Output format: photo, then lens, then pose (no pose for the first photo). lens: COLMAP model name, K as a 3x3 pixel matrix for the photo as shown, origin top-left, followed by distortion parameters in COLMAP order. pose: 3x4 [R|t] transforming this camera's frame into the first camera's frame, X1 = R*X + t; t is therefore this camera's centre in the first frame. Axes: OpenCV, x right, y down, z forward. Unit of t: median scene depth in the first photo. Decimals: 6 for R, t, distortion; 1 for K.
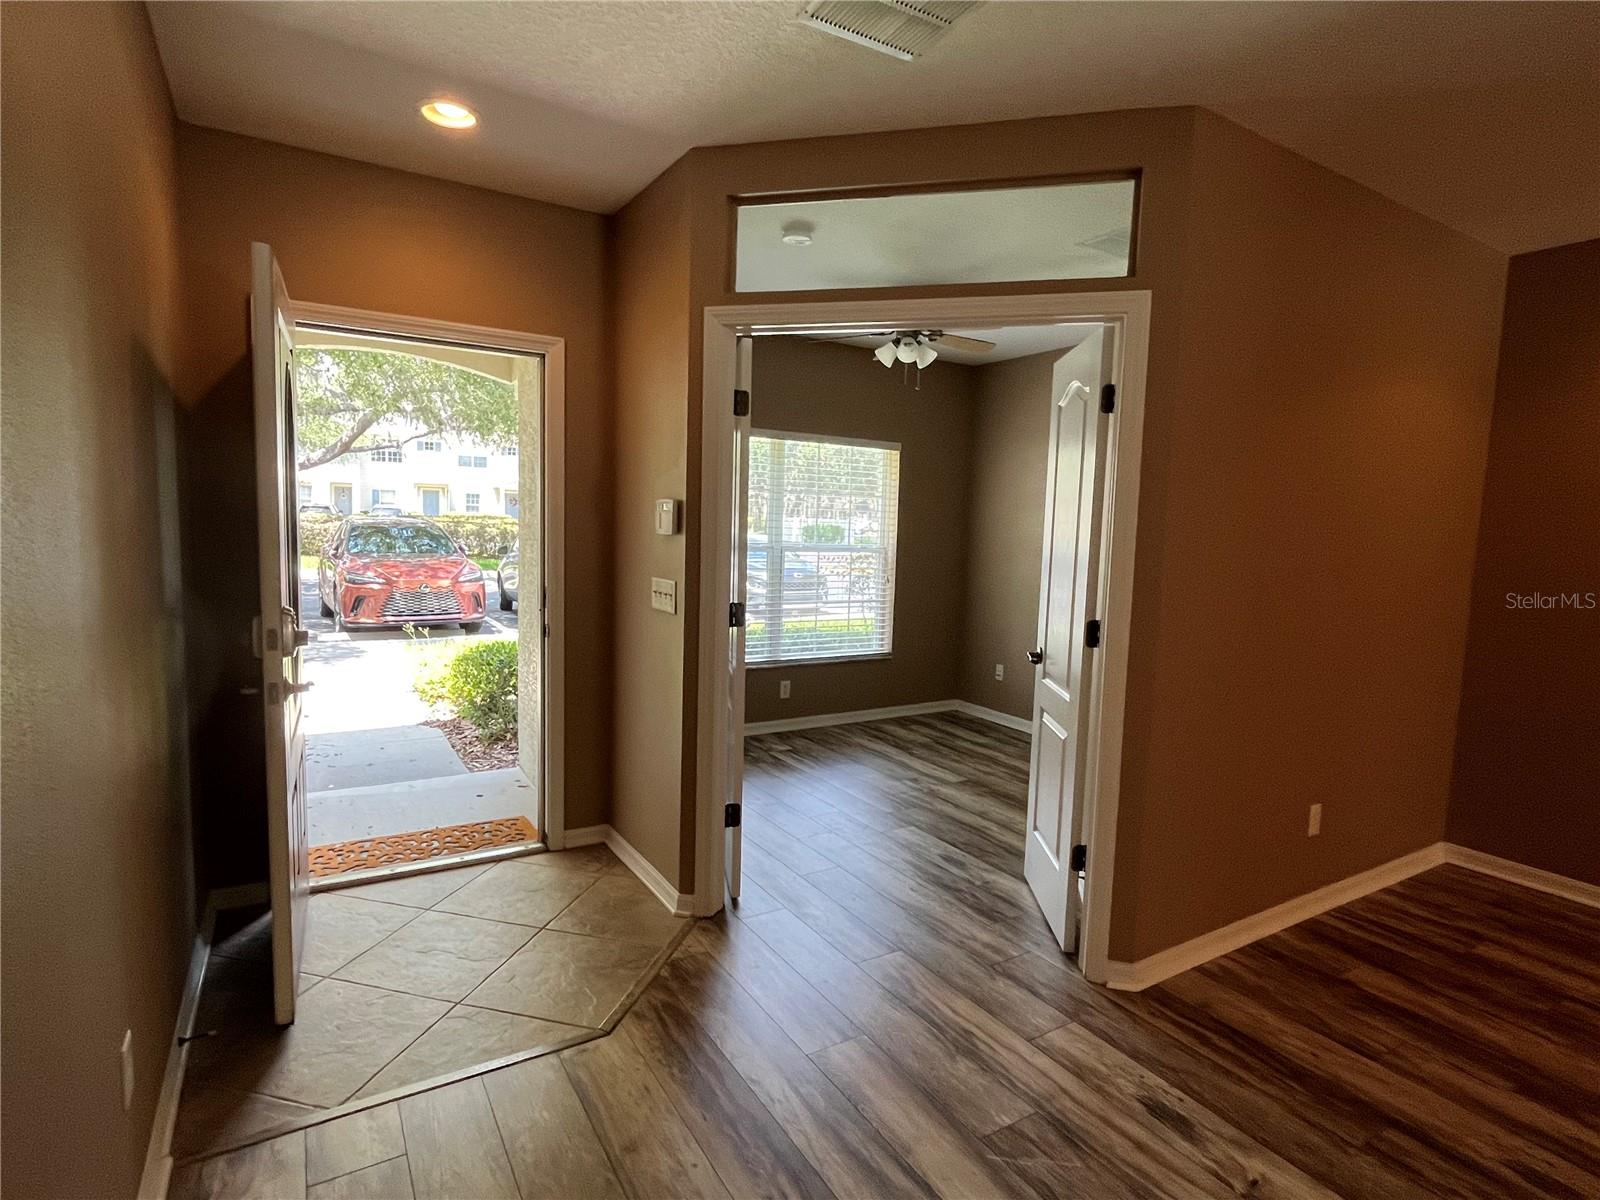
lens RADIAL K [[804.9, 0, 793.5], [0, 804.9, 600.0], [0, 0, 1]] dist [0.002531, 0.000343]
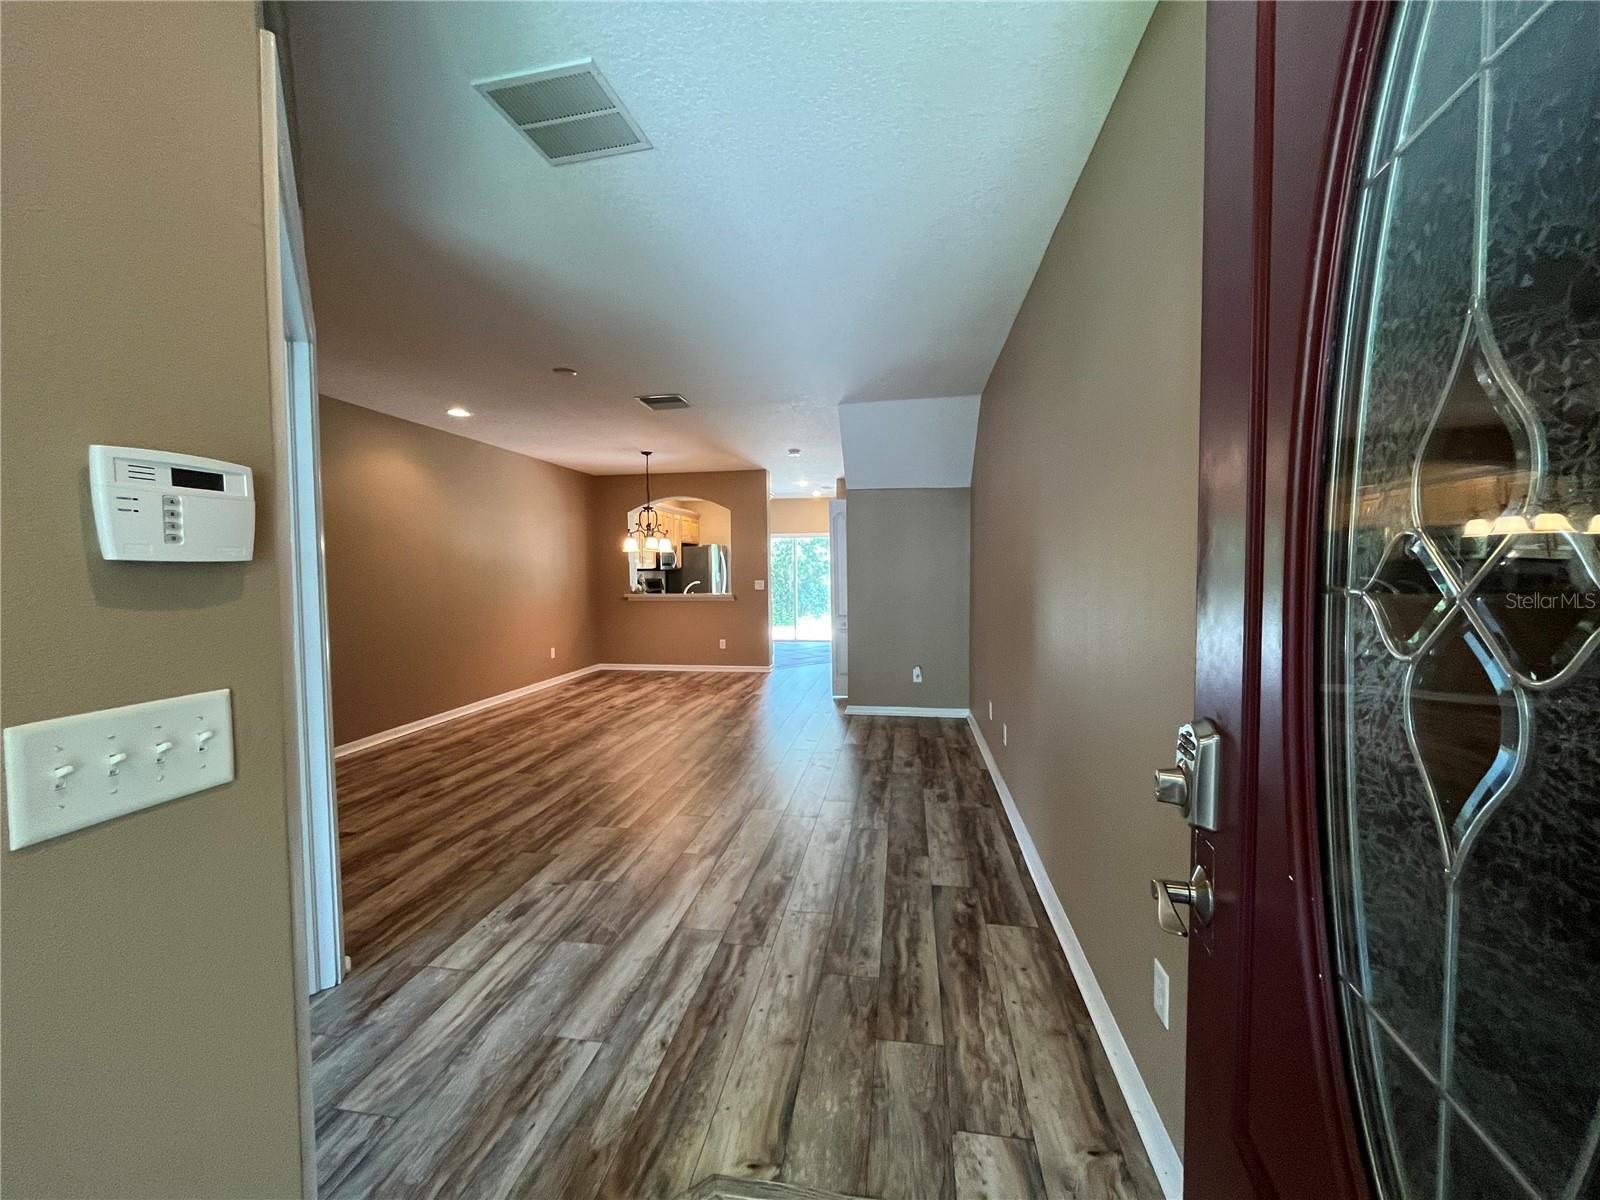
lens RADIAL K [[647.1, 0, 809.4], [0, 647.1, 597.1], [0, 0, 1]] dist [-0.005352, 0.001536]
pose [[-0.766651, -0.054754, 0.639726, -0.590446], [0.046351, 0.989038, 0.140199, -0.102765], [-0.640389, 0.137136, -0.755709, 1.164269]]
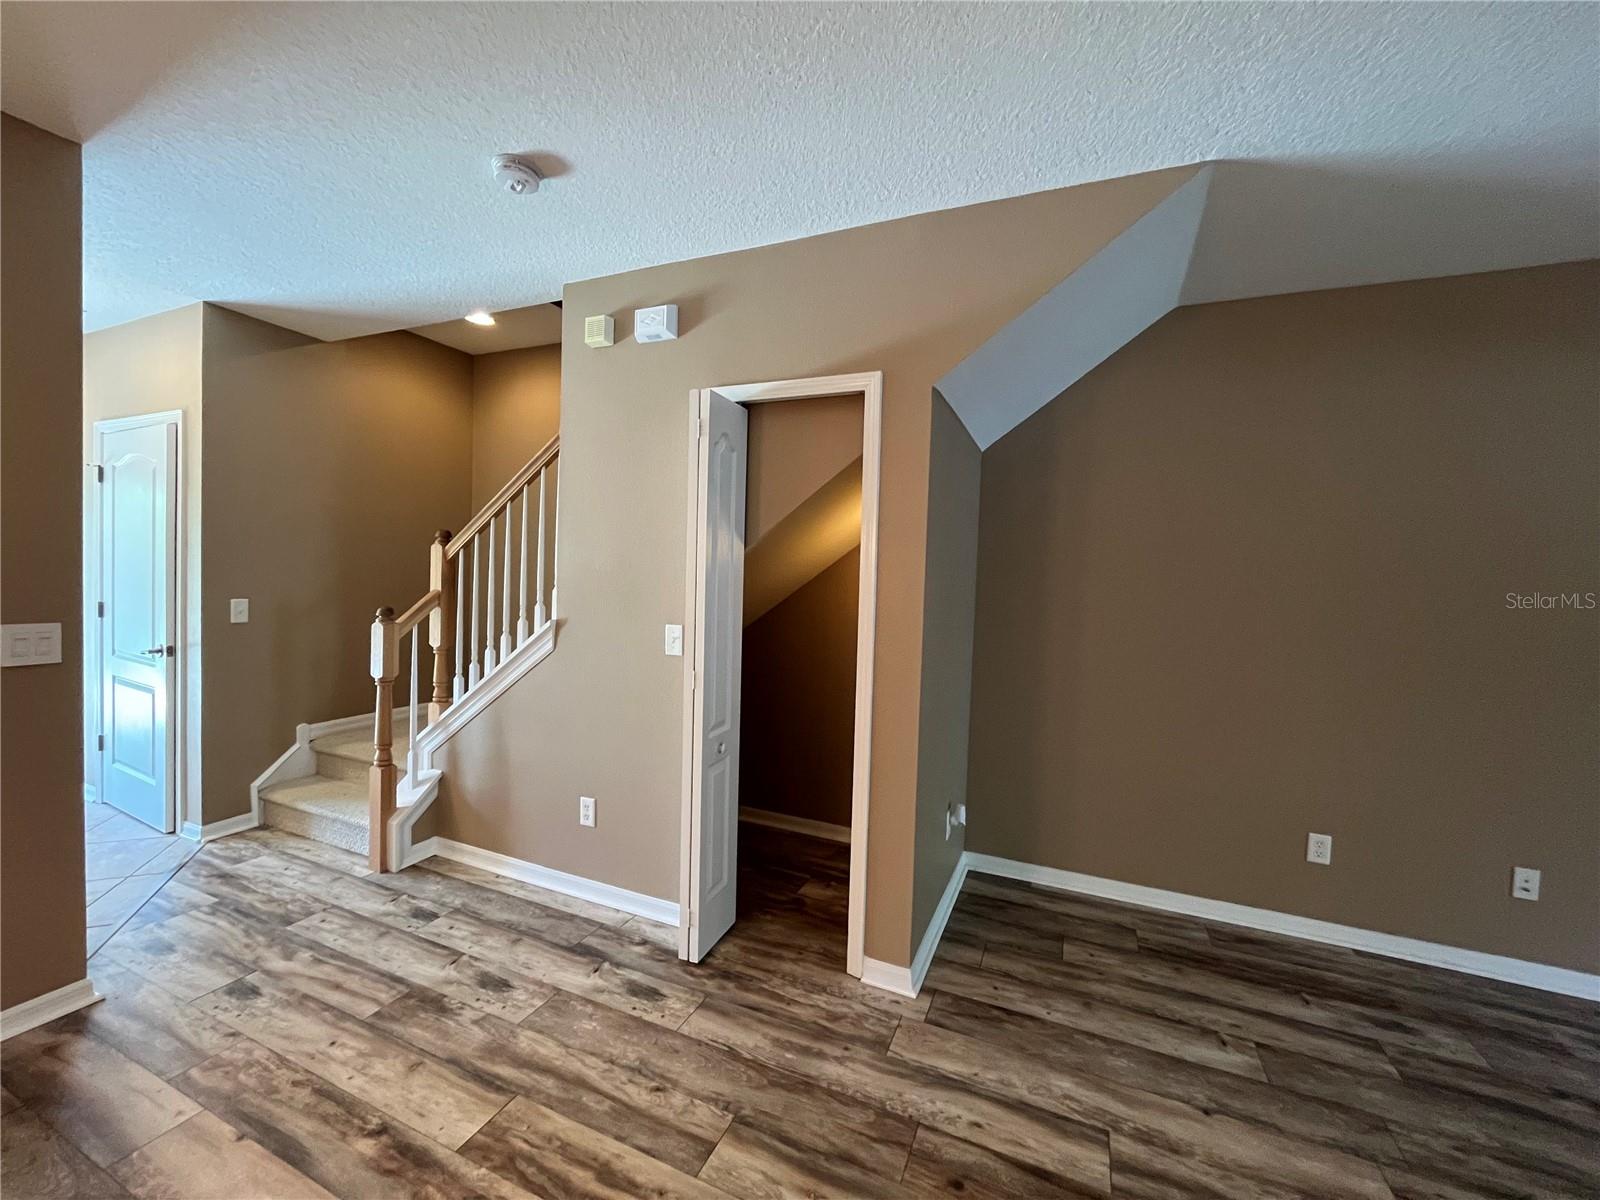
lens RADIAL K [[647.1, 0, 800.3], [0, 647.1, 610.7], [0, 0, 1]] dist [-0.005352, 0.001536]
pose [[-0.818567, -0.028009, -0.573728, 1.388406], [-0.118723, 0.985493, 0.121277, 0.052292], [0.562008, 0.167388, -0.810018, -0.084057]]
